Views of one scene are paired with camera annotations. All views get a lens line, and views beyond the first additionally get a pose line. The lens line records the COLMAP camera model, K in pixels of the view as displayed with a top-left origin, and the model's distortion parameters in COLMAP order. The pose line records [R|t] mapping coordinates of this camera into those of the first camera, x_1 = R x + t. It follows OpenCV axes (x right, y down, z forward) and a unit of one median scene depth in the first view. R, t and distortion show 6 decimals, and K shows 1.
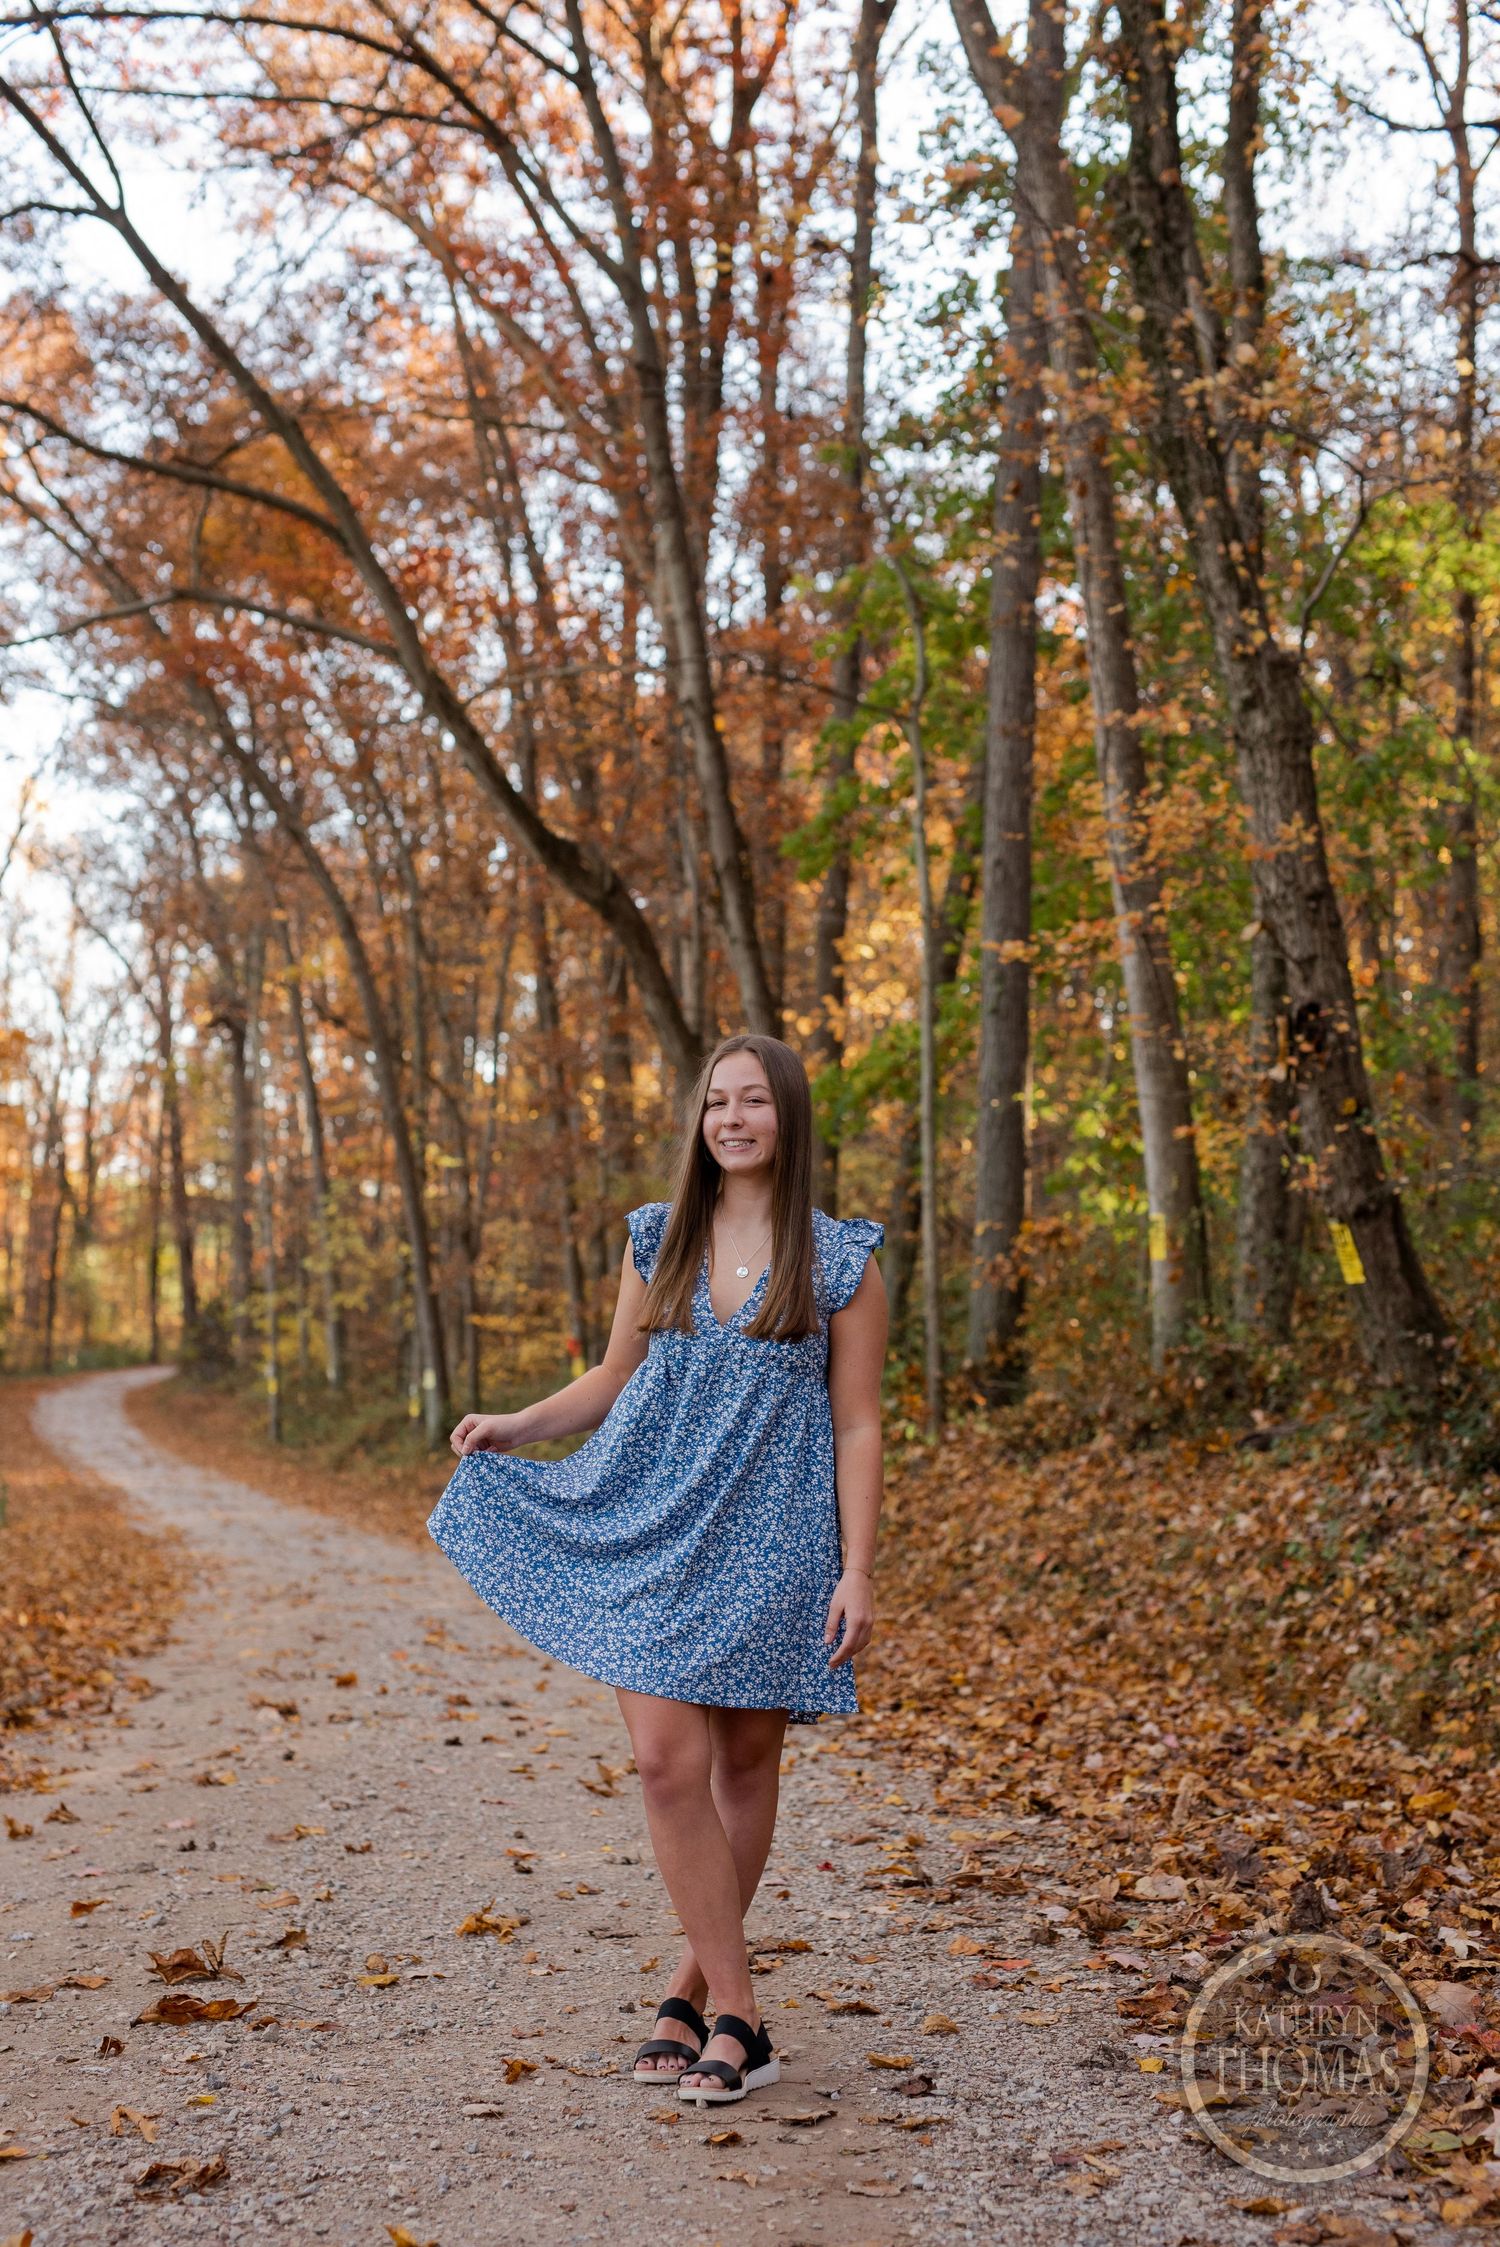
lens RADIAL K [[3098.2, 0, 745.3], [0, 3098.2, 1125.1], [0, 0, 1]] dist [-0.014251, 0.067358]
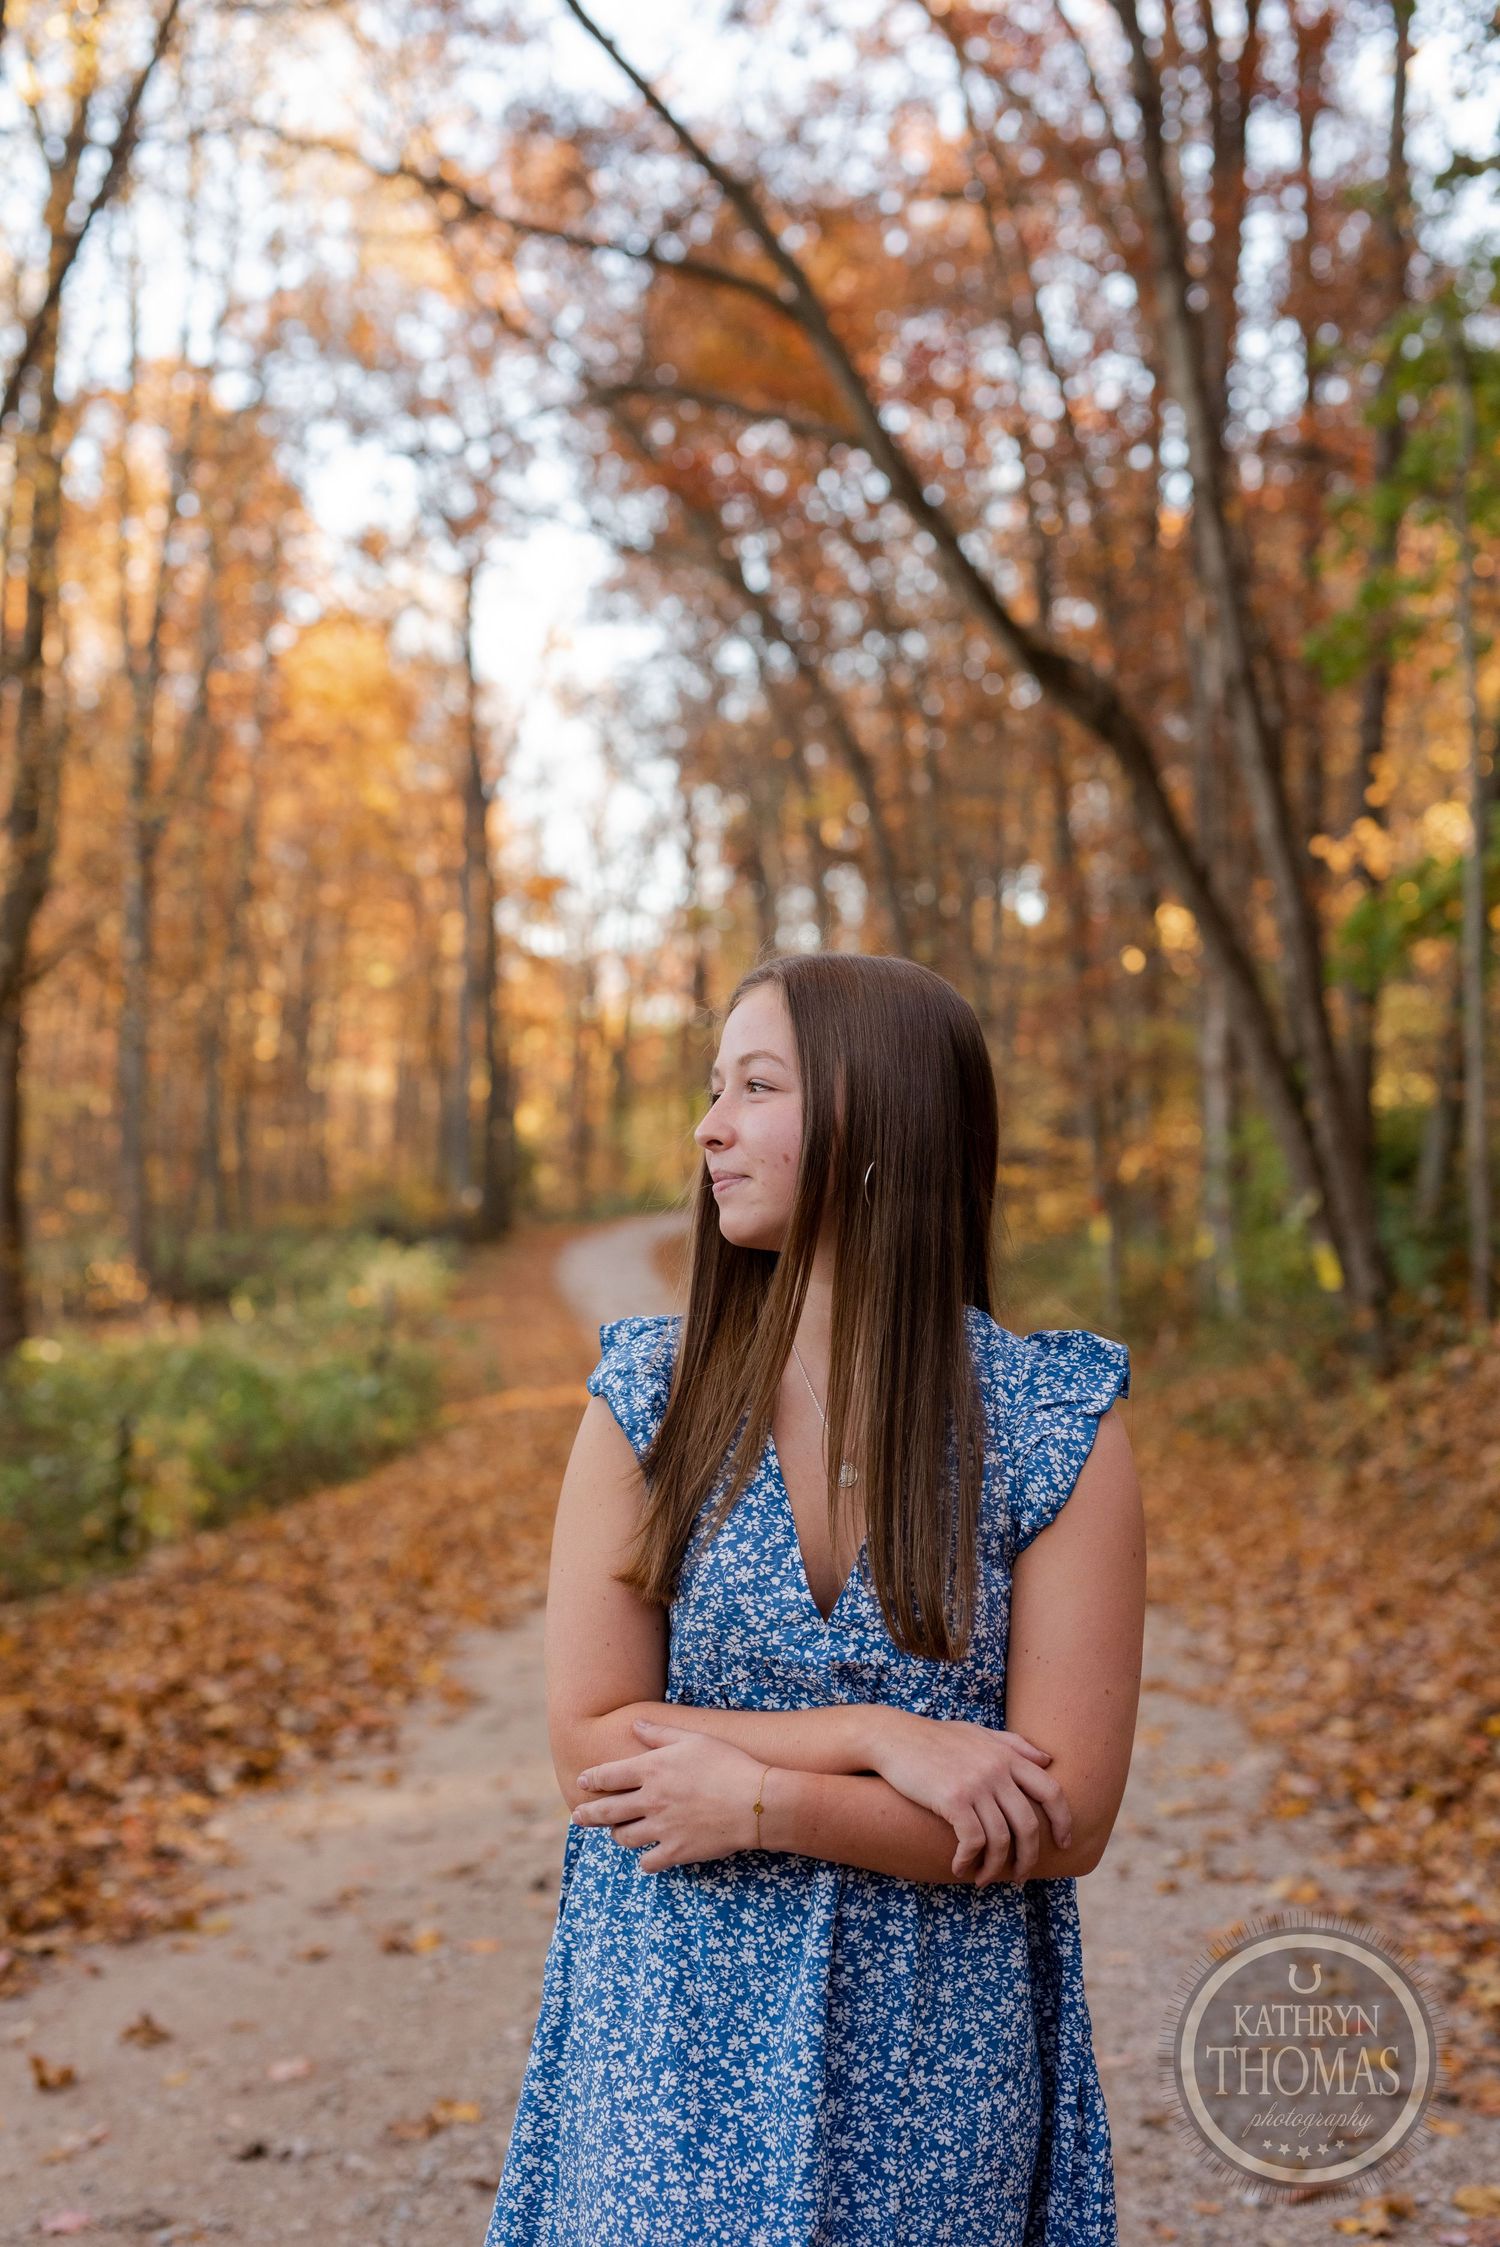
lens RADIAL K [[3130.0, 0, 751.0], [0, 3130.0, 1122.5], [0, 0, 1]] dist [-0.007875, 0.029964]
pose [[0.985076, -0.003746, -0.172078, 0.013065], [0.012531, 0.998671, 0.049995, -0.004933], [0.171662, -0.051405, 0.983814, 0.139080]]
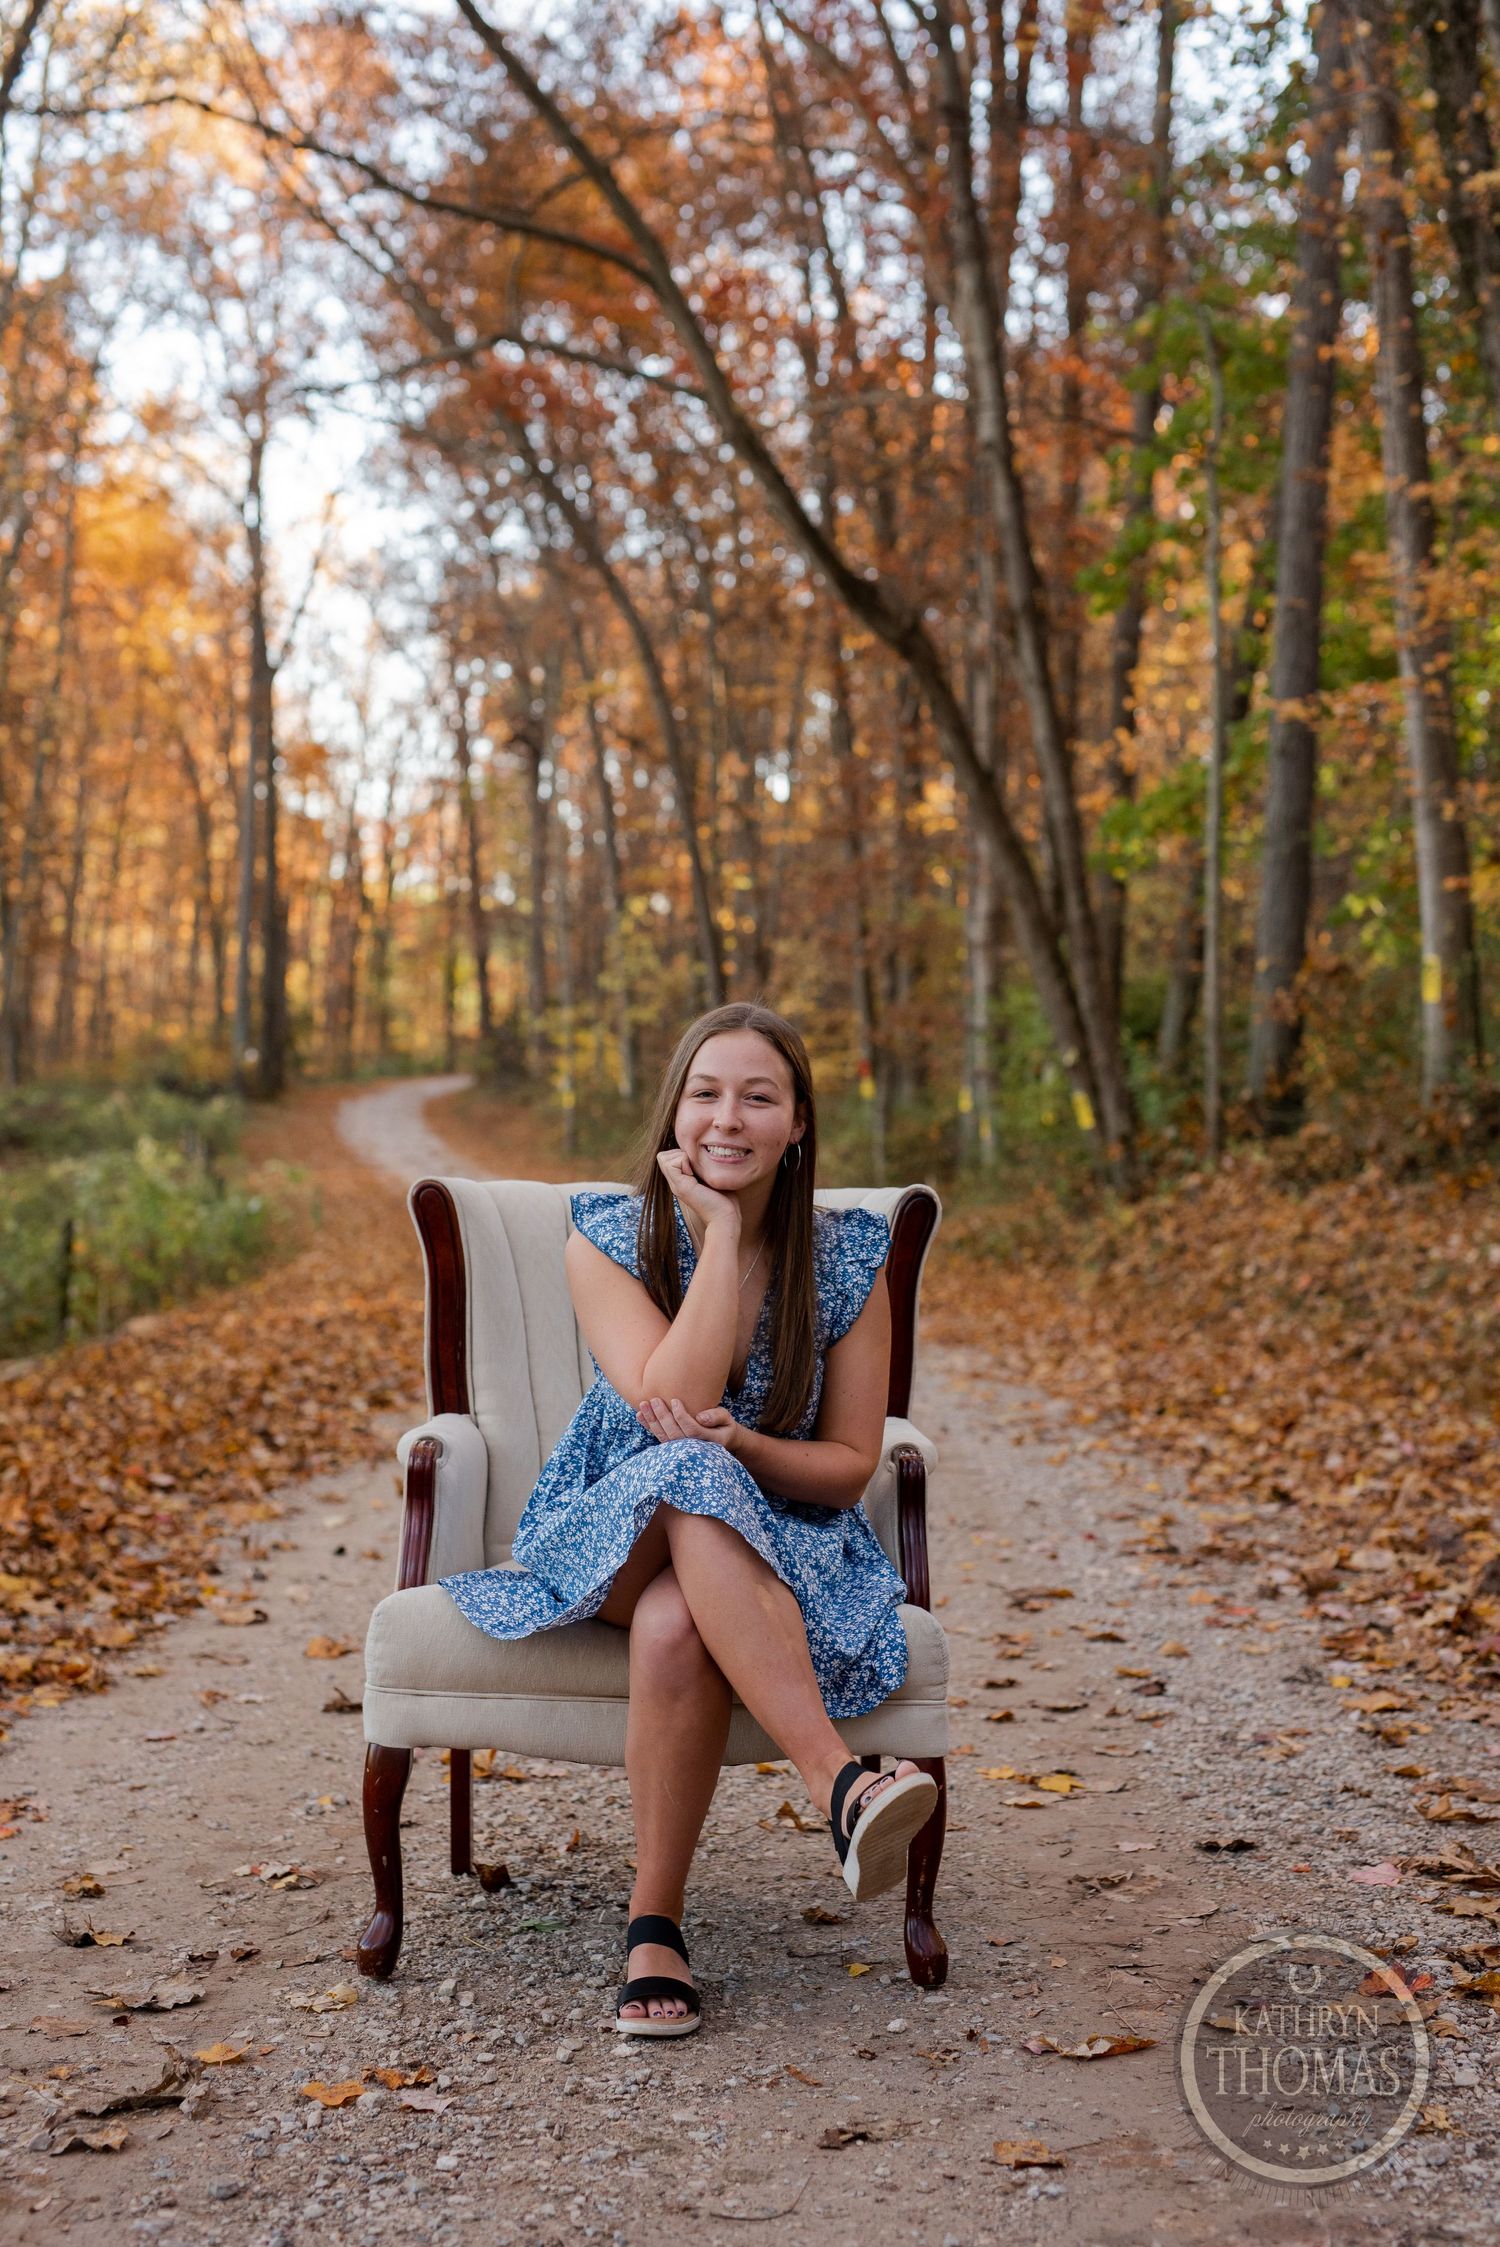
lens RADIAL K [[3101.1, 0, 748.4], [0, 3101.1, 1127.6], [0, 0, 1]] dist [0.006806, 0.042748]
pose [[0.995699, 0.019439, -0.090584, 0.000184], [-0.011013, 0.995643, 0.092598, -0.008029], [0.091989, -0.091202, 0.991575, -0.057570]]
